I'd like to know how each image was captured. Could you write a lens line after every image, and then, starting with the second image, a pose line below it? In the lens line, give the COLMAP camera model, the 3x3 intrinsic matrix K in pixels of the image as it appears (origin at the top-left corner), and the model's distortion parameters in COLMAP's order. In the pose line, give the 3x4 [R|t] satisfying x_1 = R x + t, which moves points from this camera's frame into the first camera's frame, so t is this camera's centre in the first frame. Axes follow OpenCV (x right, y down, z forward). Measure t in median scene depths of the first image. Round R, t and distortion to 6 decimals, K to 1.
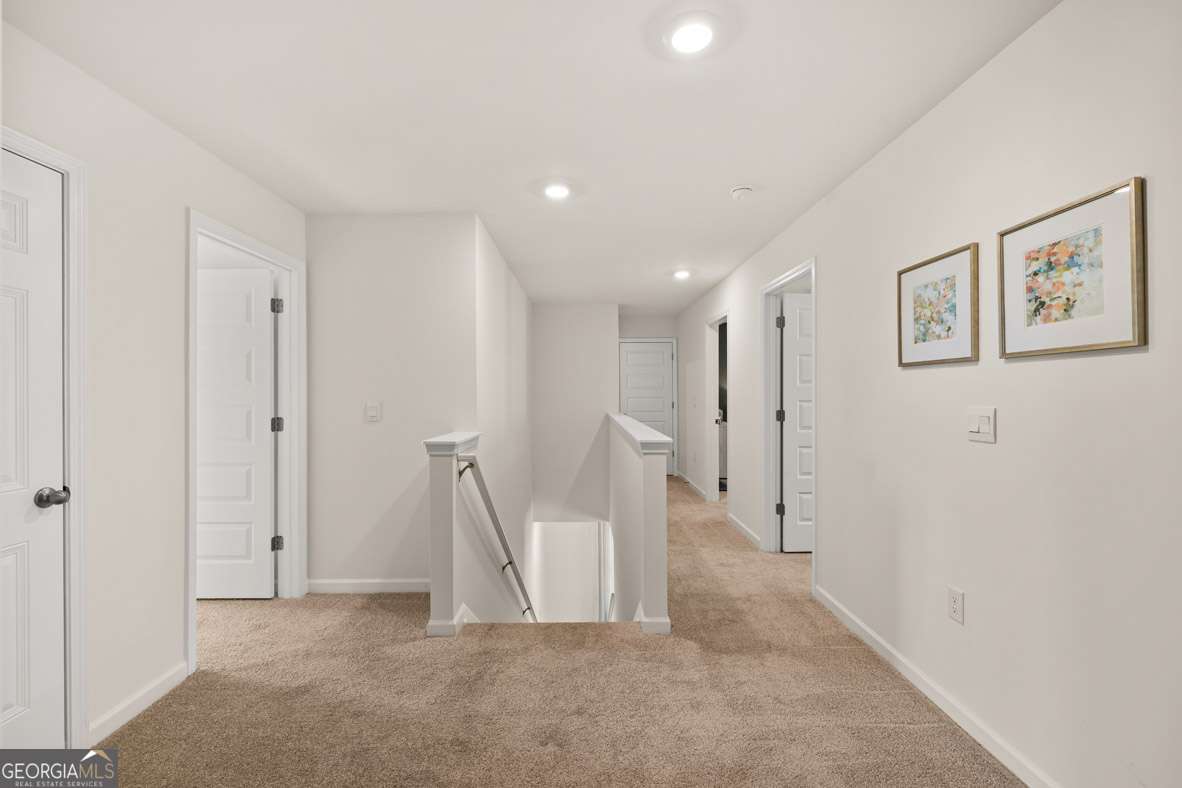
lens RADIAL K [[498.7, 0, 588.7], [0, 498.7, 394.2], [0, 0, 1]] dist [-0.000937, -0.000067]
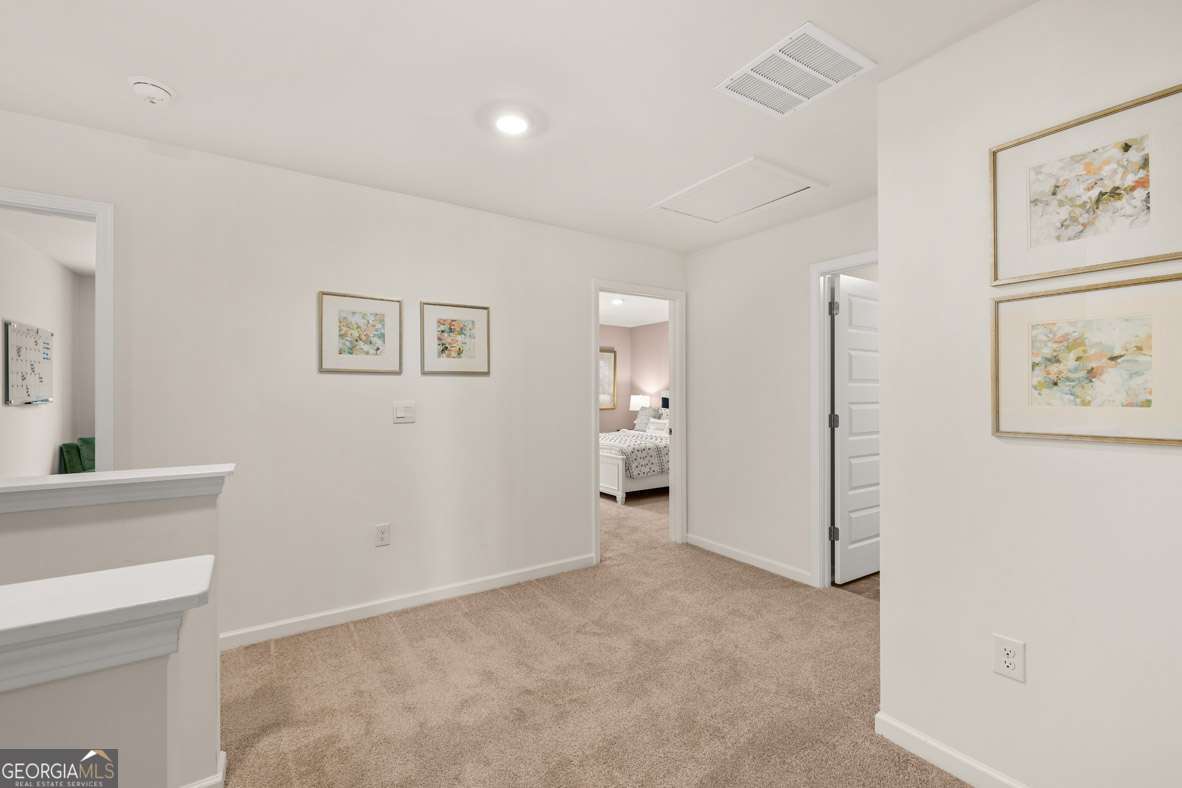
lens RADIAL K [[498.7, 0, 587.6], [0, 498.7, 390.6], [0, 0, 1]] dist [-0.000937, -0.000067]
pose [[-0.548743, 0.009102, 0.835941, -0.825877], [0.004456, 0.999958, -0.007963, 0.004599], [-0.835979, -0.000644, -0.548761, 1.276430]]
